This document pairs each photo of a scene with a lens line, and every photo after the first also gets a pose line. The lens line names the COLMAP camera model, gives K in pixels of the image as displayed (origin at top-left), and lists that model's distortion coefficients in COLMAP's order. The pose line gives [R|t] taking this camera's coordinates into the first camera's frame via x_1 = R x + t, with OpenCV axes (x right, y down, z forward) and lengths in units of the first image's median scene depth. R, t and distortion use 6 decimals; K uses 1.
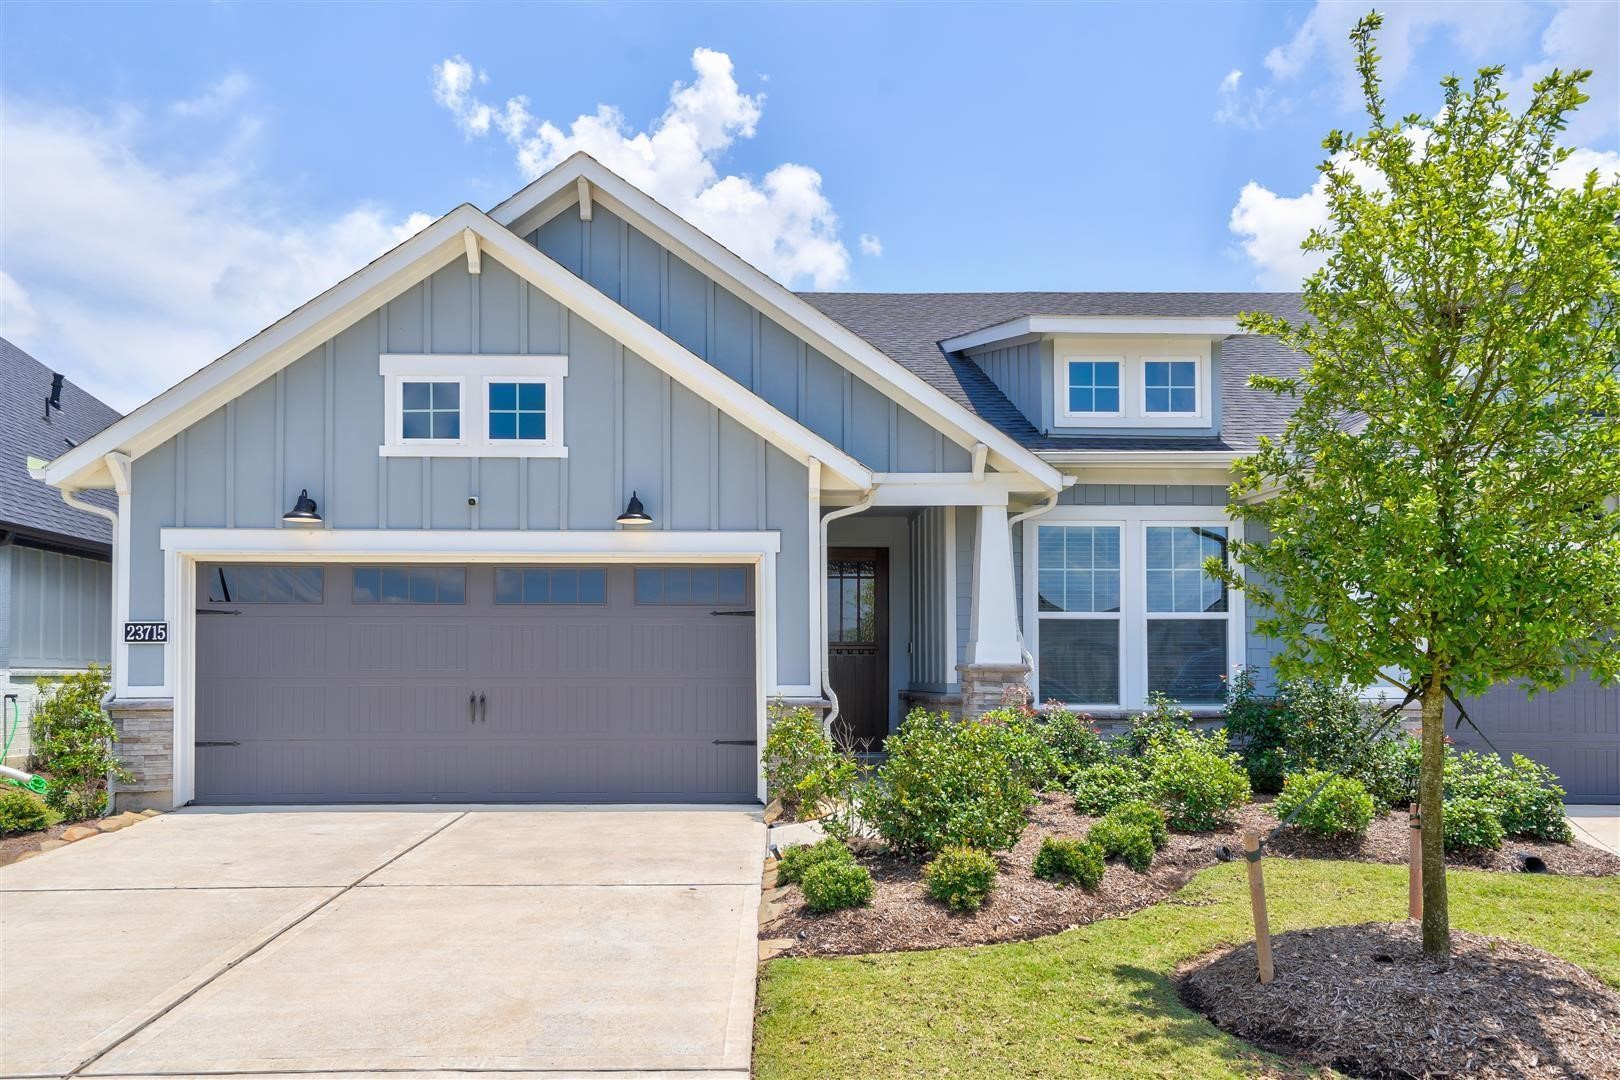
lens RADIAL K [[1199.1, 0, 811.6], [0, 1199.1, 542.8], [0, 0, 1]] dist [0.036598, 0.002085]
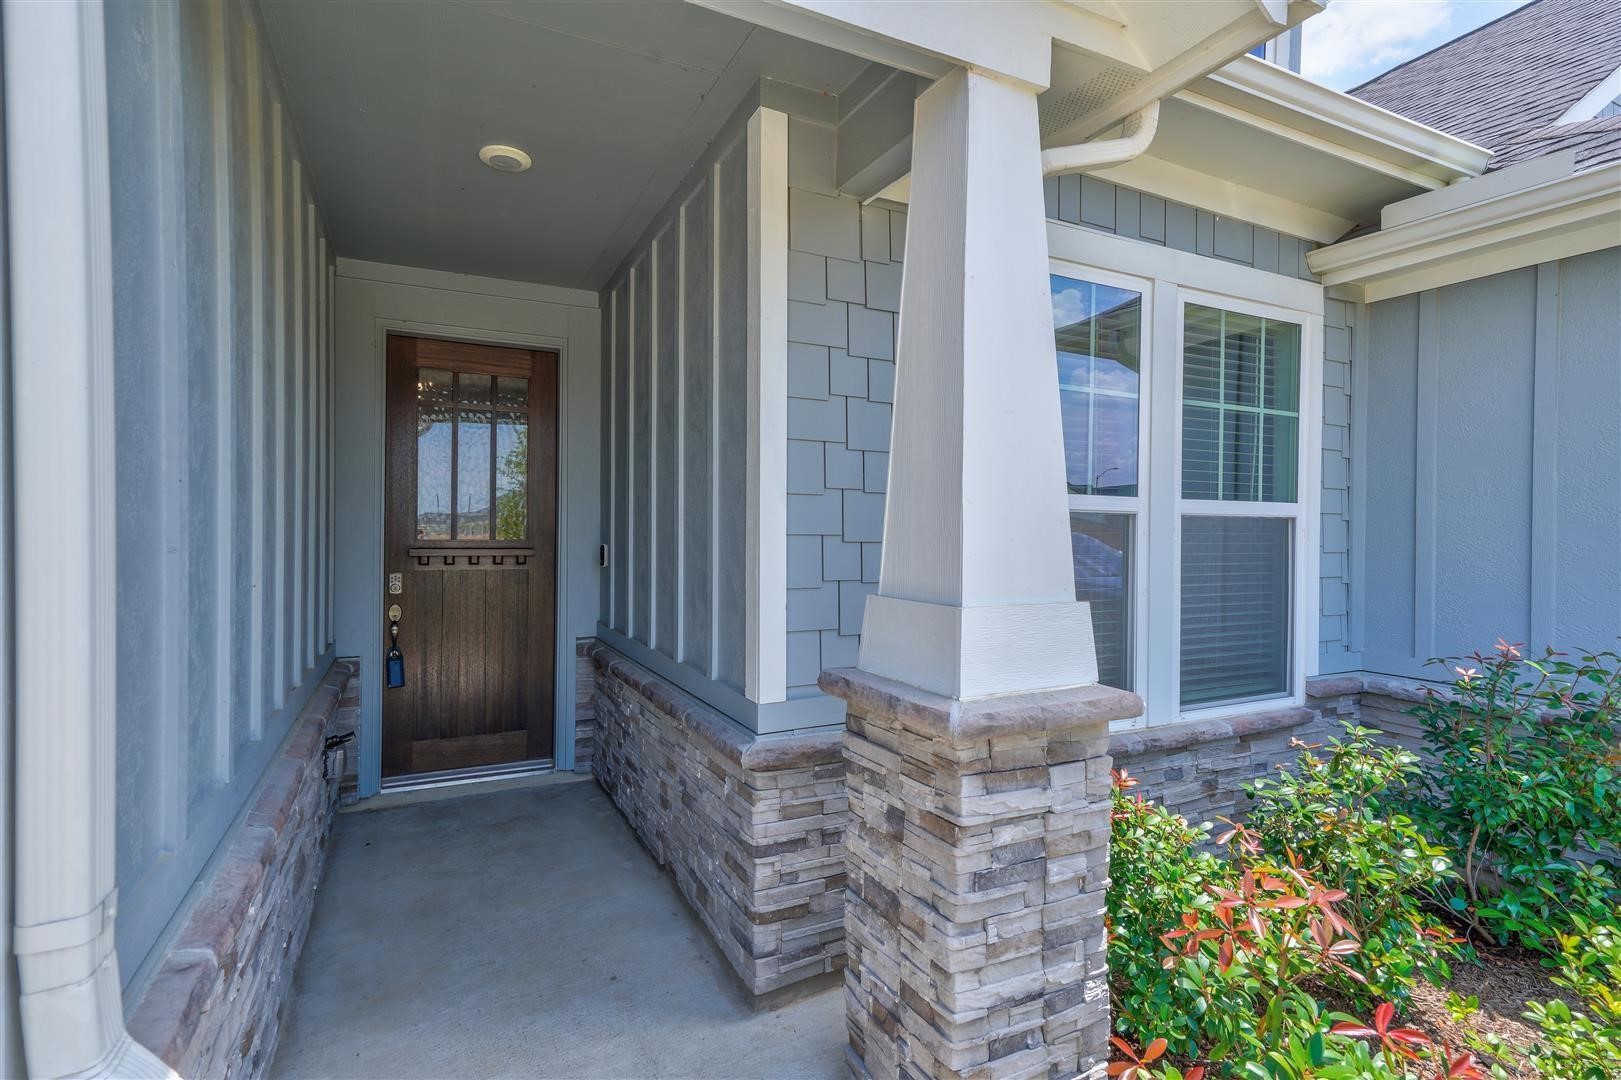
lens RADIAL K [[802.0, 0, 809.1], [0, 802.0, 537.6], [0, 0, 1]] dist [0.000430, 0.000027]
pose [[0.928306, 0.011827, 0.371629, 0.044340], [-0.054219, 0.993116, 0.103830, 0.048399], [-0.367843, -0.116535, 0.922557, 0.776479]]
